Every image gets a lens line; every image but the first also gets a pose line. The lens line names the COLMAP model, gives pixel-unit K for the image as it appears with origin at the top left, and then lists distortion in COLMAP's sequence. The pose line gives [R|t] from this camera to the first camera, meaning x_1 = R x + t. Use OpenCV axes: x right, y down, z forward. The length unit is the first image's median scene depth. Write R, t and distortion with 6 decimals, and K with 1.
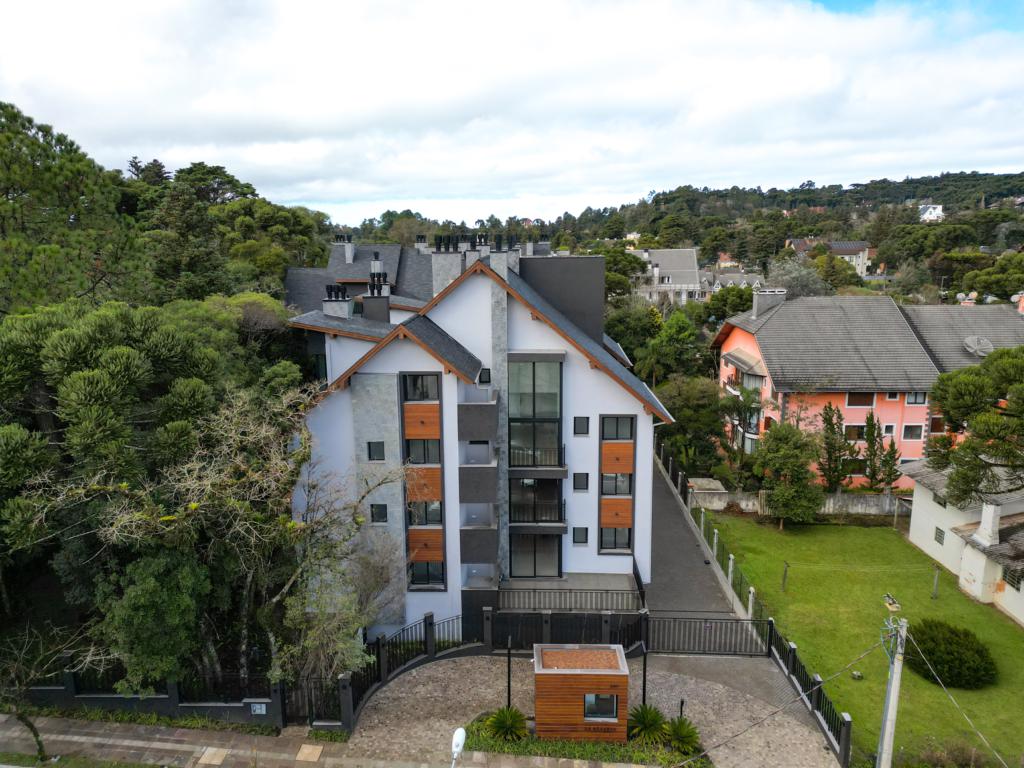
lens RADIAL K [[716.3, 0, 512.0], [0, 716.3, 384.0], [0, 0, 1]] dist [0.058733, -0.036142]
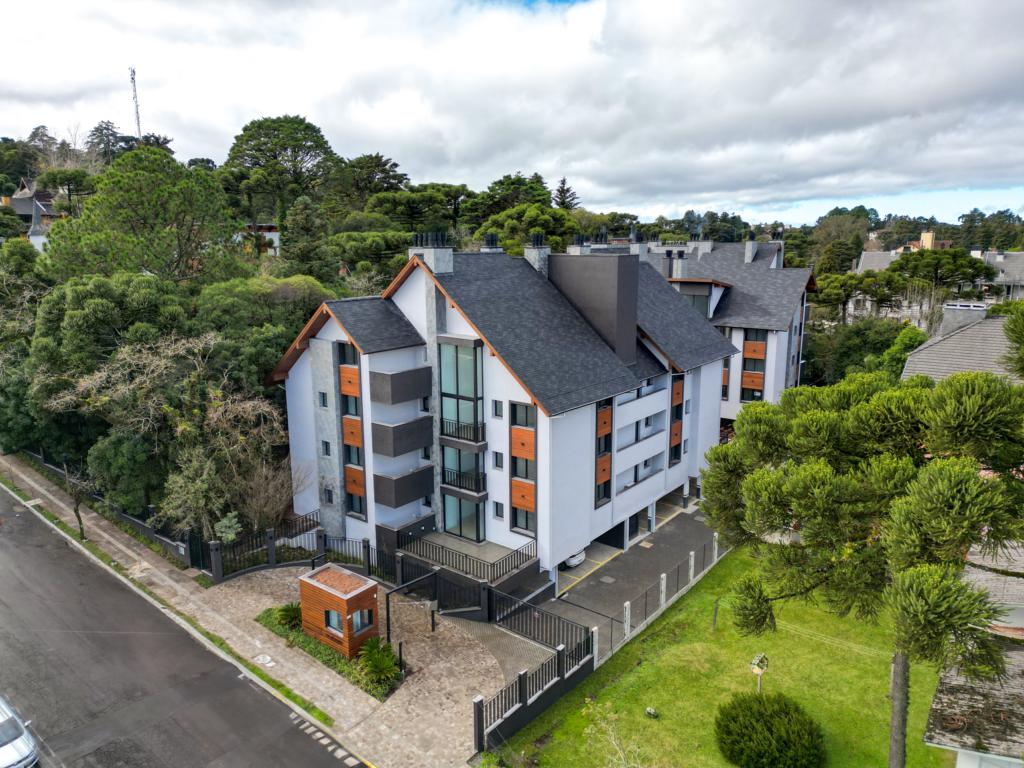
lens RADIAL K [[716.3, 0, 512.0], [0, 716.3, 384.0], [0, 0, 1]] dist [0.058733, -0.036142]
pose [[0.807684, 0.122886, -0.576668, 0.664851], [-0.122487, 0.991673, 0.039768, -0.022298], [0.576753, 0.038515, 0.816010, 0.108162]]
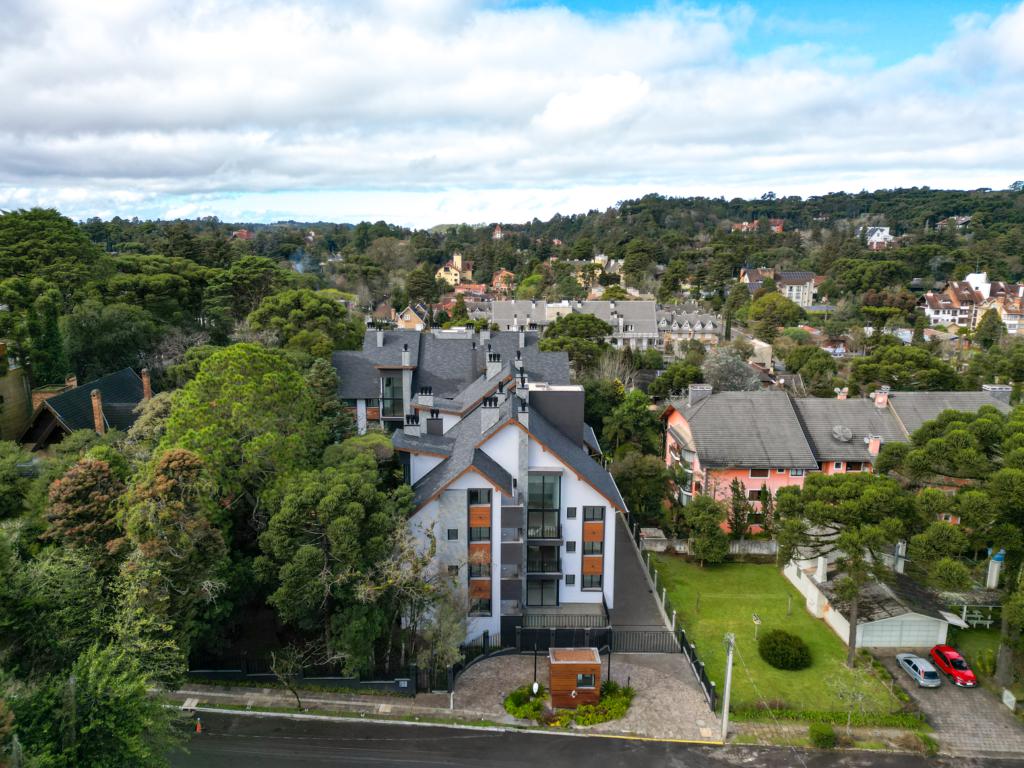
lens RADIAL K [[729.5, 0, 512.0], [0, 729.5, 384.0], [0, 0, 1]] dist [0.054002, -0.003282]
pose [[0.998852, 0.004896, 0.047661, -0.107087], [-0.005211, 0.999965, 0.006484, -0.219741], [-0.047628, -0.006725, 0.998843, -0.584787]]
